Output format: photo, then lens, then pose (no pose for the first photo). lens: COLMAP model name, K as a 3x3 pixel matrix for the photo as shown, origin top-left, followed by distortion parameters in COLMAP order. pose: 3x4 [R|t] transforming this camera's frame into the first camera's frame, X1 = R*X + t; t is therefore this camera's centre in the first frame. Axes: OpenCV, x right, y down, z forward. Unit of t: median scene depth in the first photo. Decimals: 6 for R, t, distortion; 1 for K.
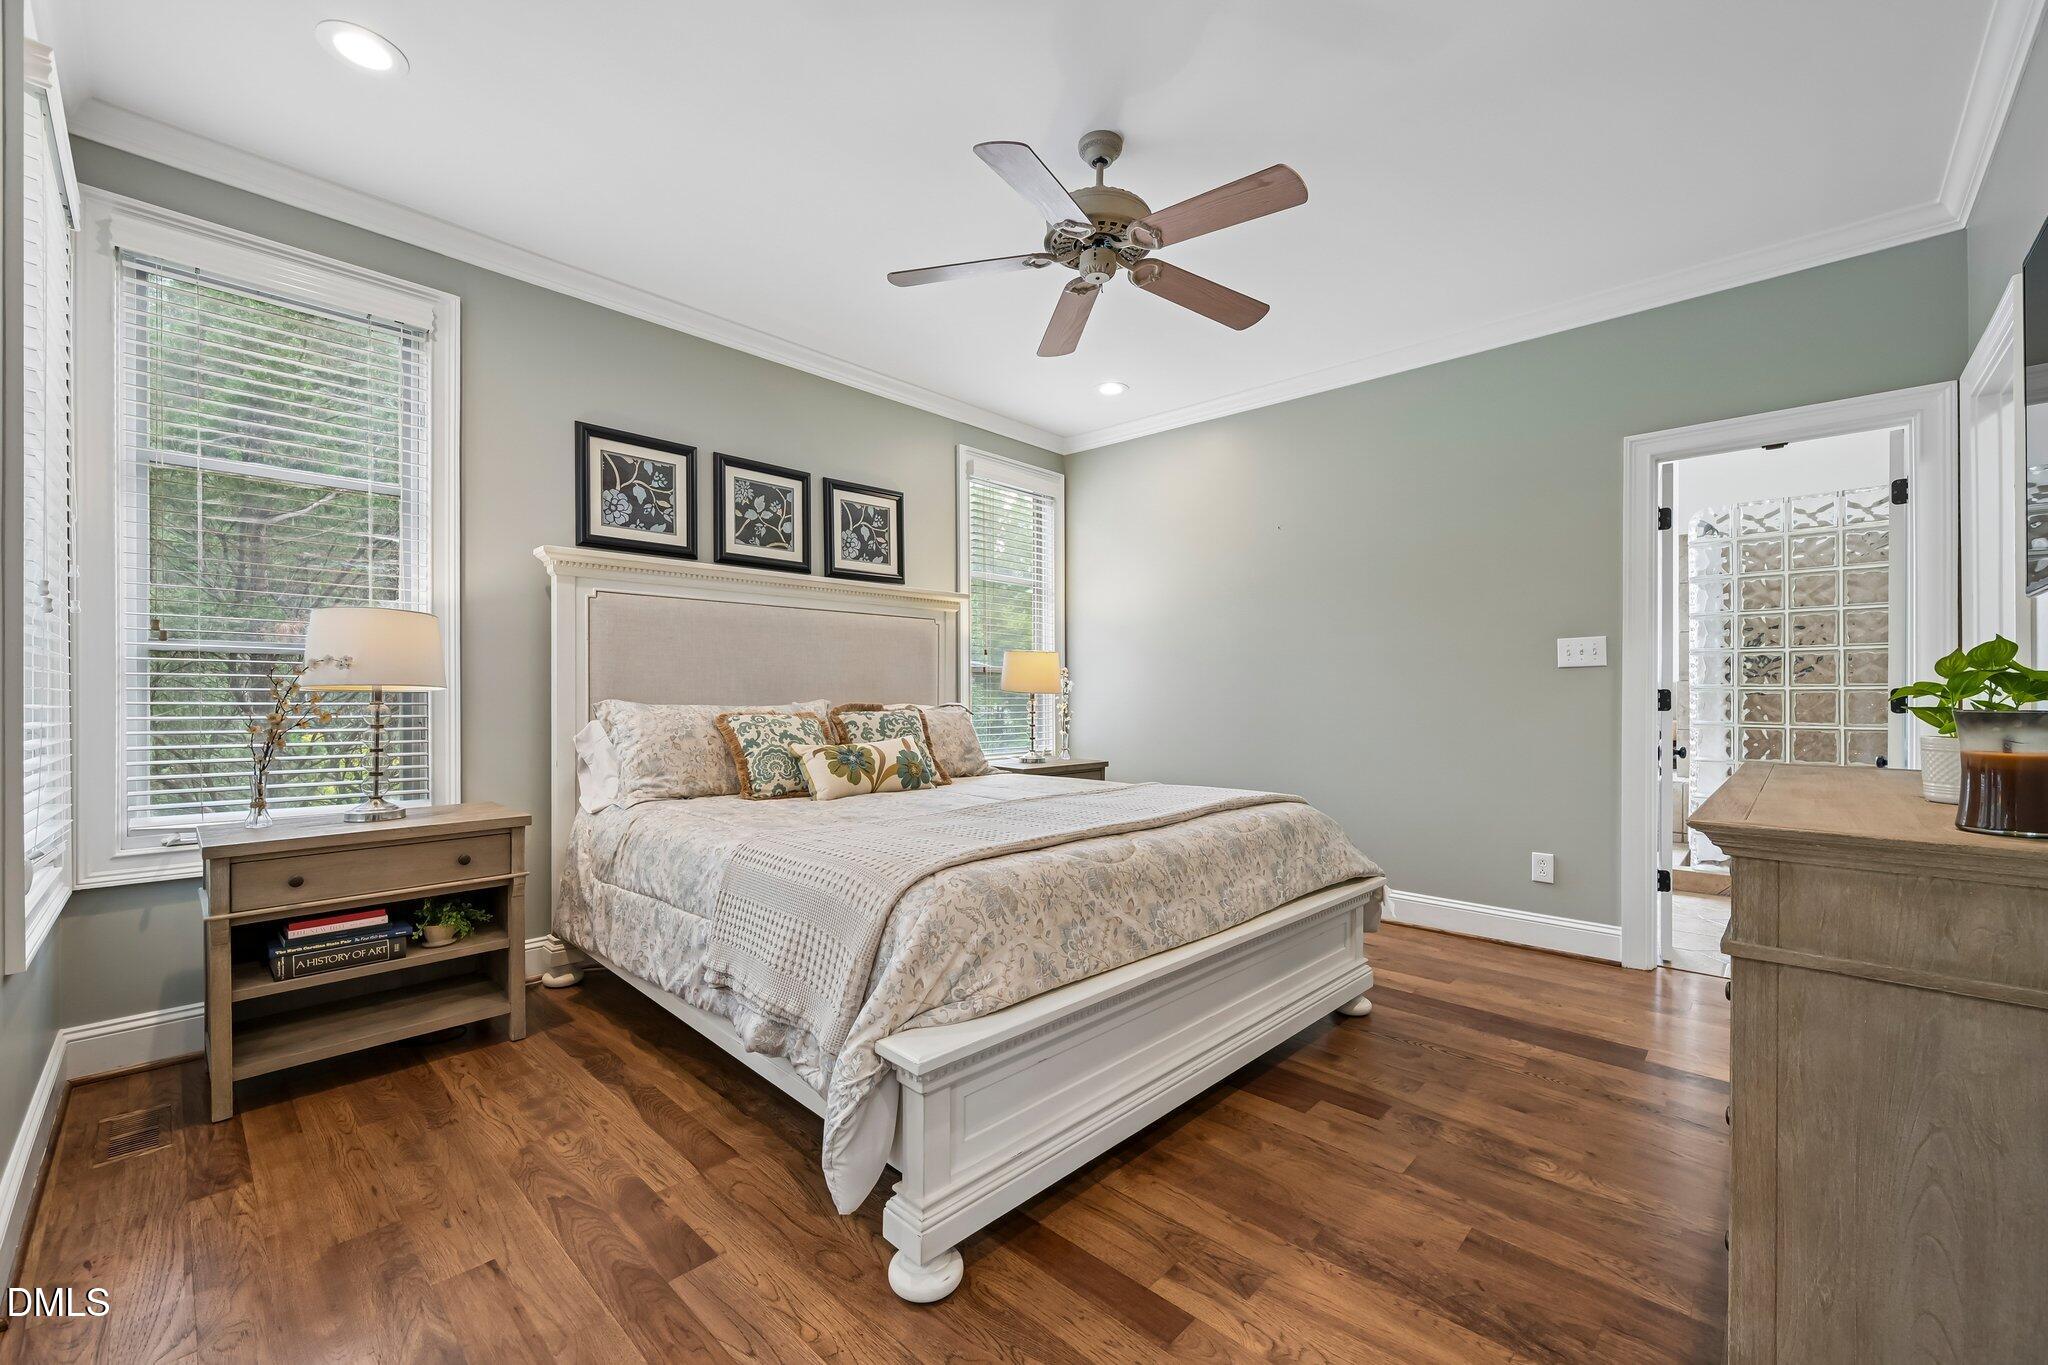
lens RADIAL K [[816.5, 0, 1023.2], [0, 816.5, 686.5], [0, 0, 1]] dist [0.000181, 0.000115]
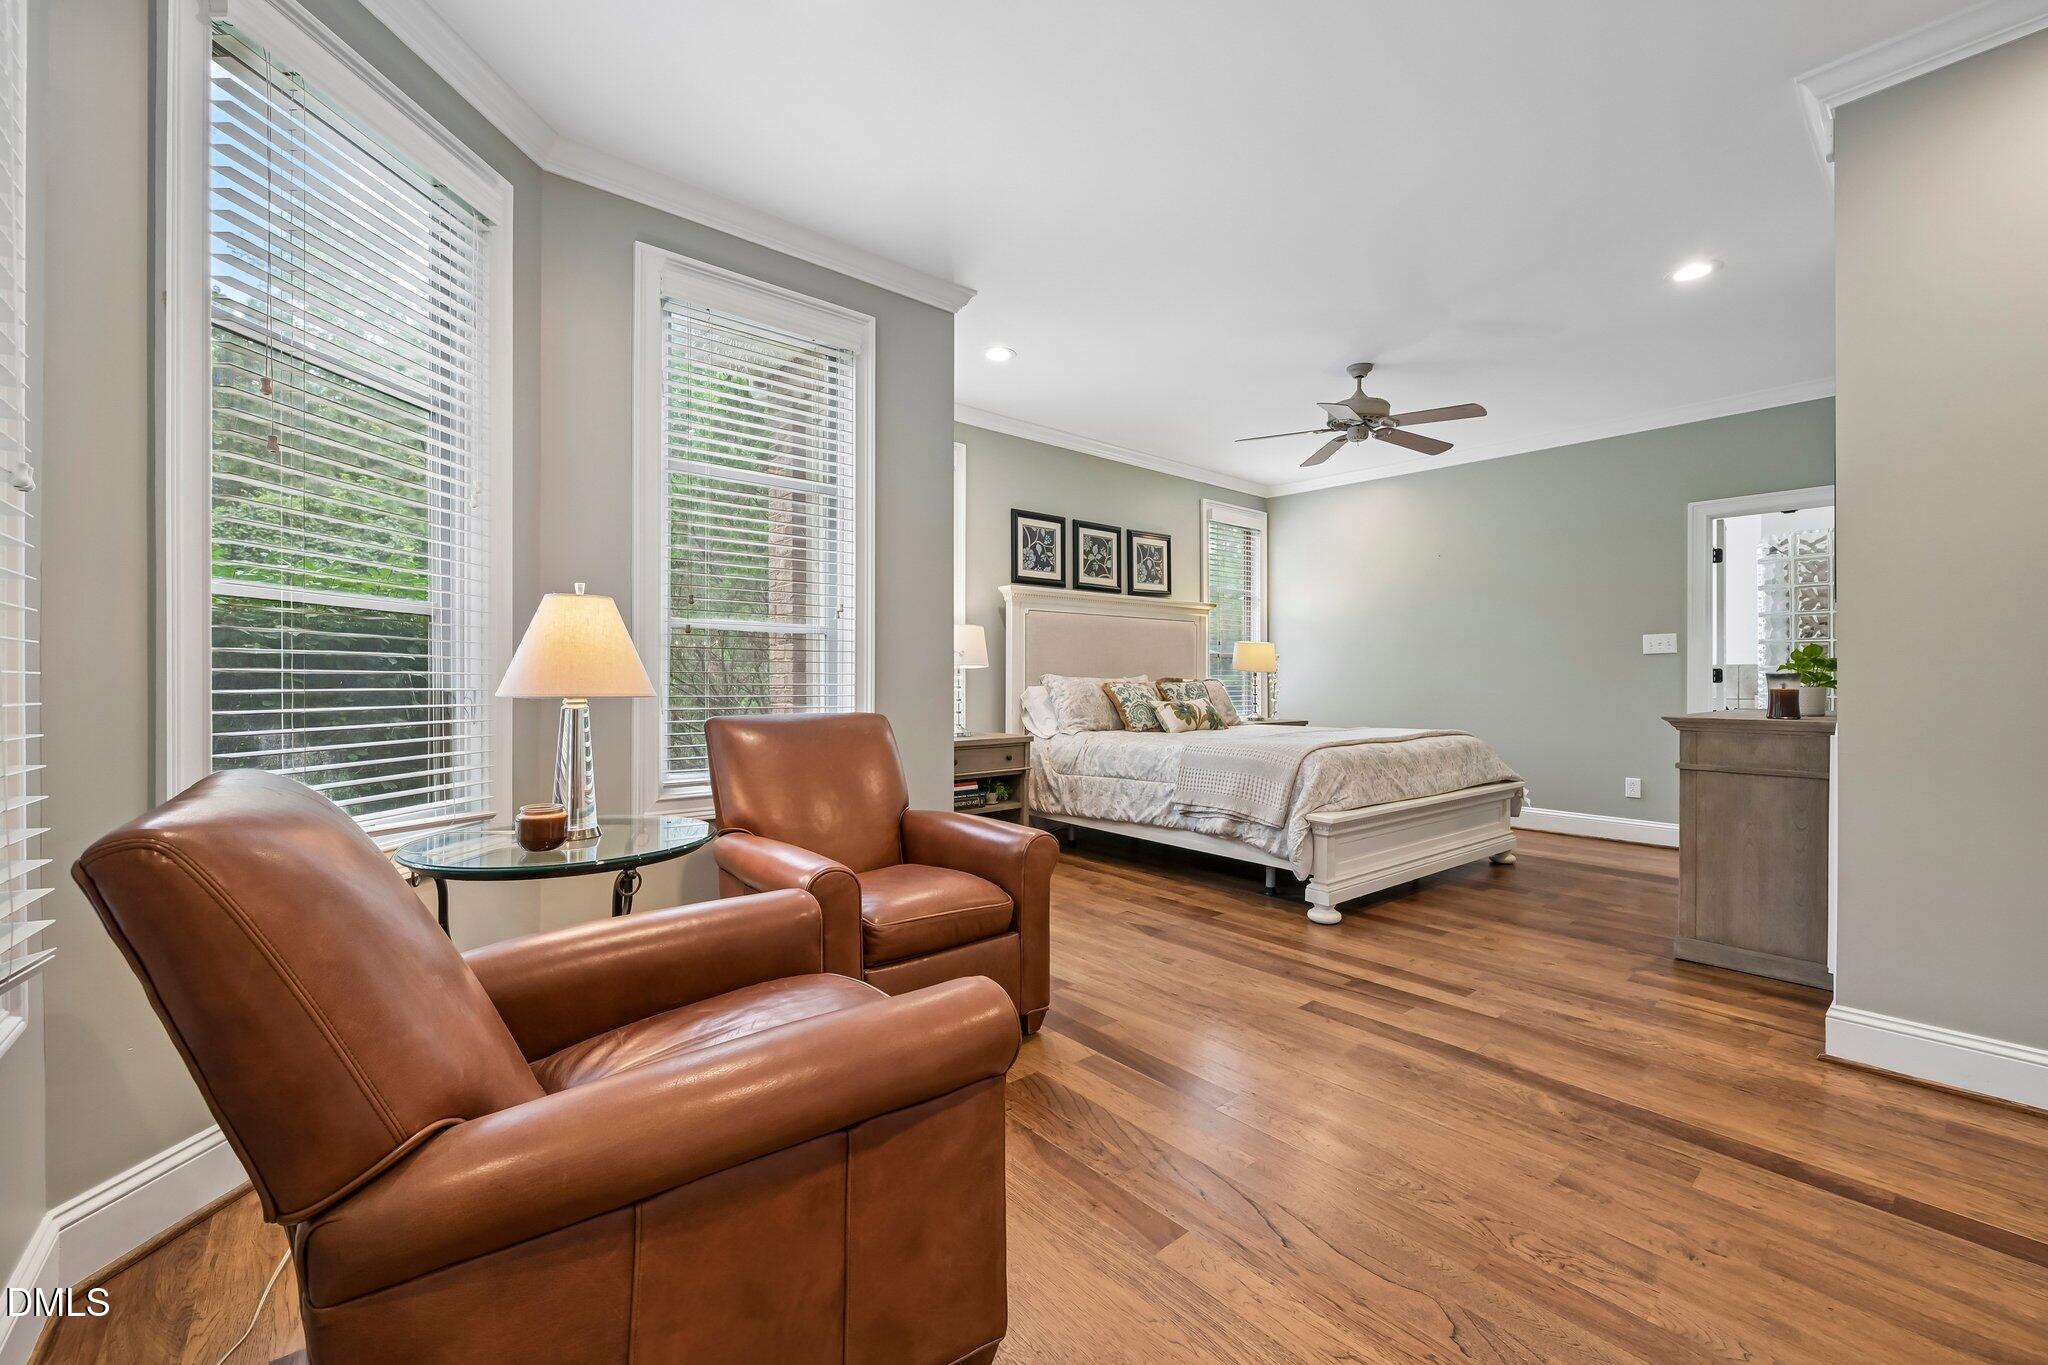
lens RADIAL K [[818.8, 0, 1020.9], [0, 818.8, 670.7], [0, 0, 1]] dist [-0.000211, 0.000006]
pose [[0.993946, 0.000681, -0.109865, -0.321922], [-0.000483, 0.999998, 0.001830, 0.005091], [0.109866, -0.001766, 0.993945, -0.630634]]
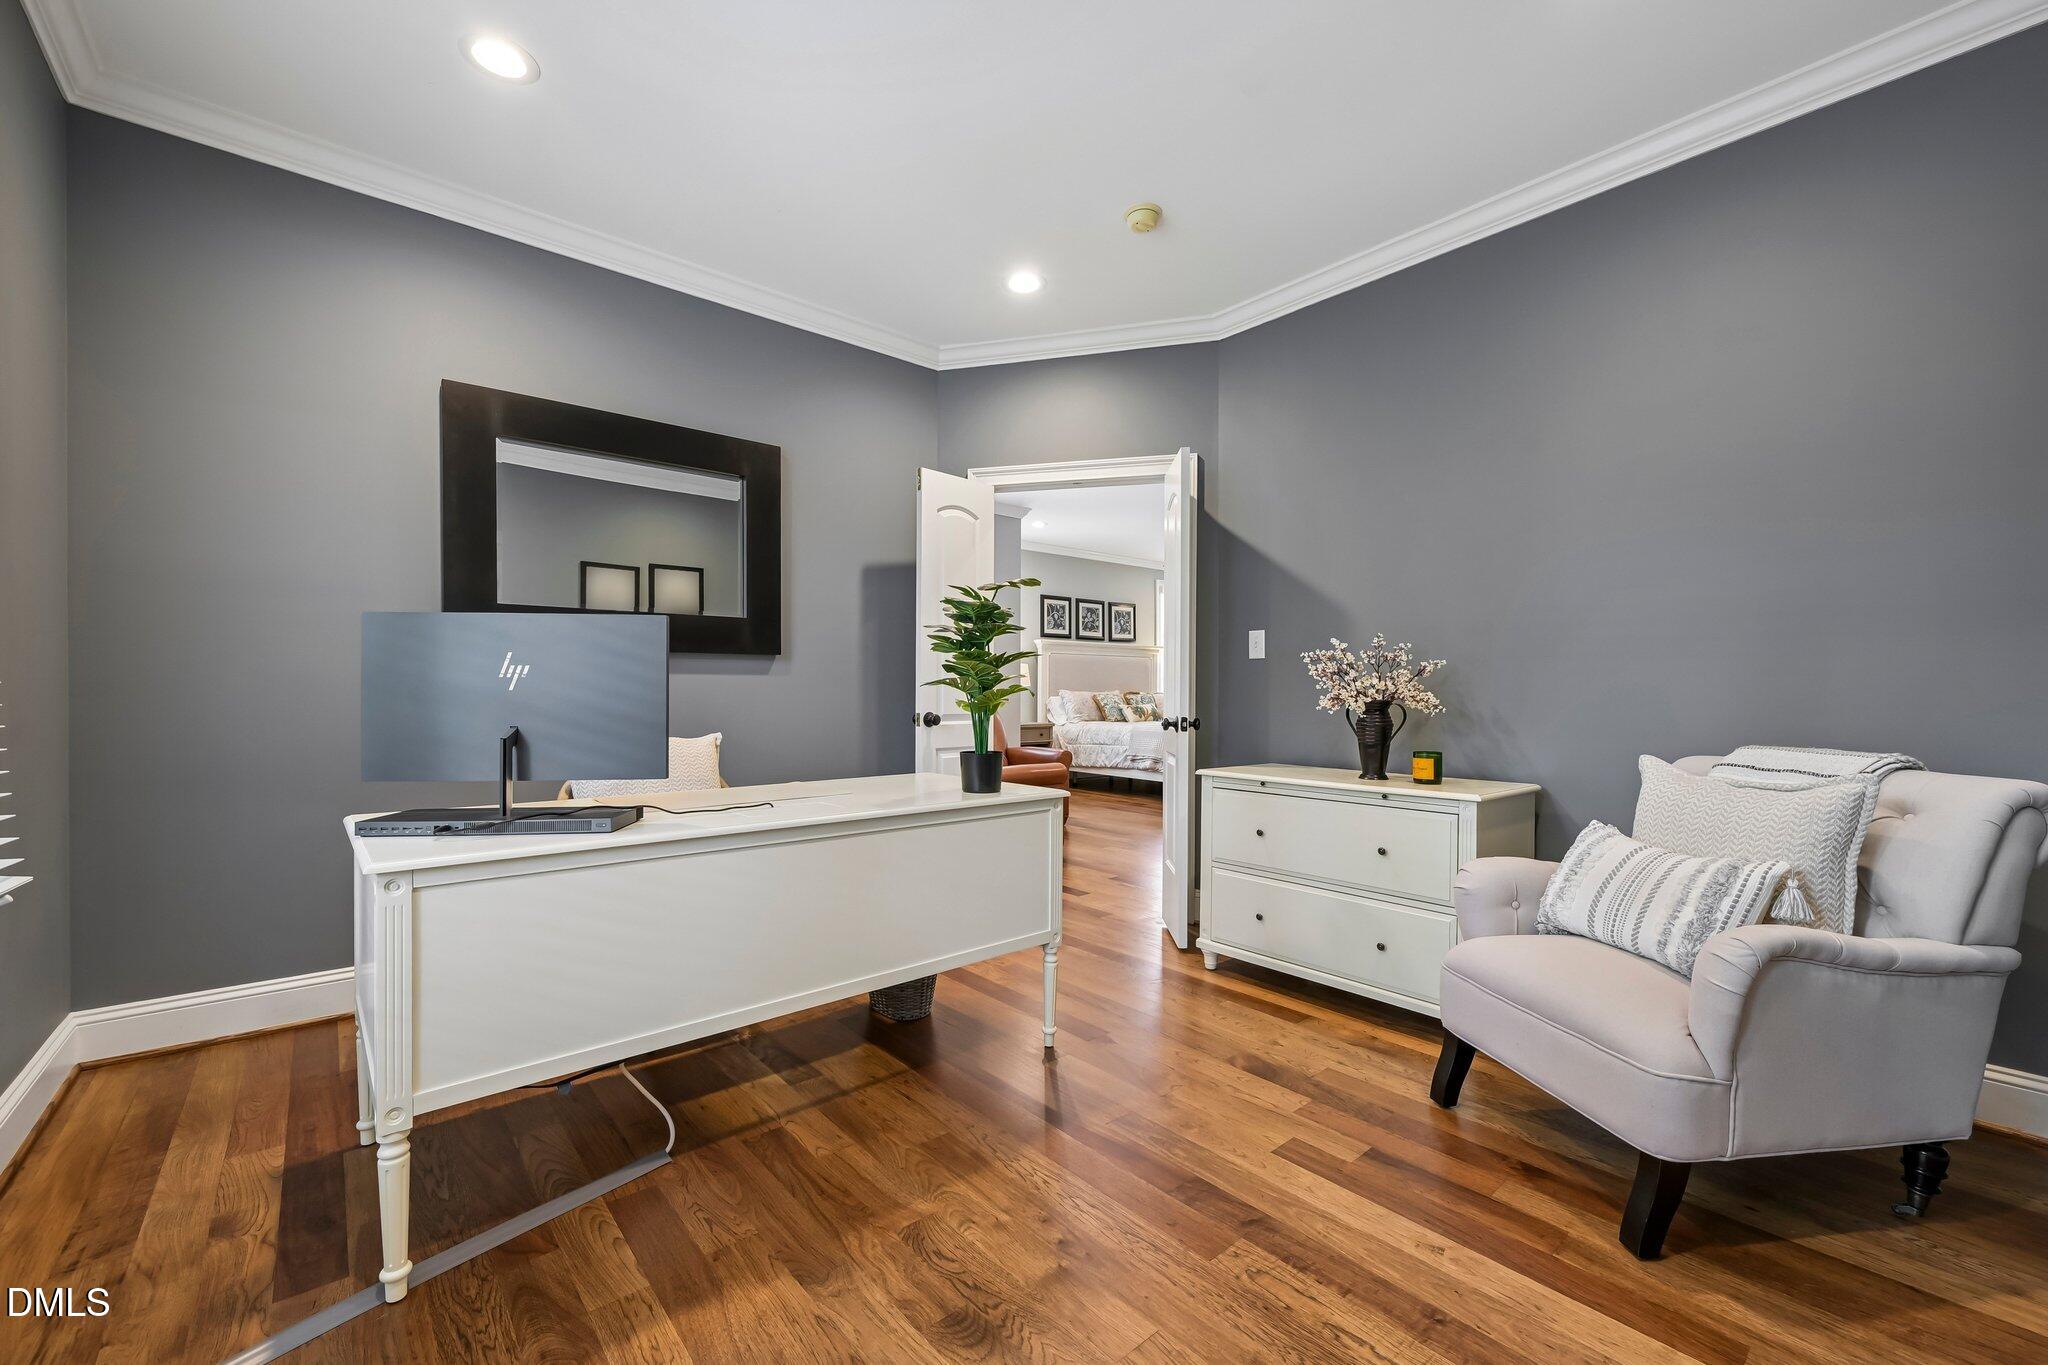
lens RADIAL K [[816.5, 0, 1023.2], [0, 816.5, 686.5], [0, 0, 1]] dist [0.000181, 0.000115]
pose [[0.994412, 0.003457, -0.105514, -0.281802], [-0.002793, 0.999975, 0.006436, -0.013063], [0.105533, -0.006105, 0.994397, -1.796778]]
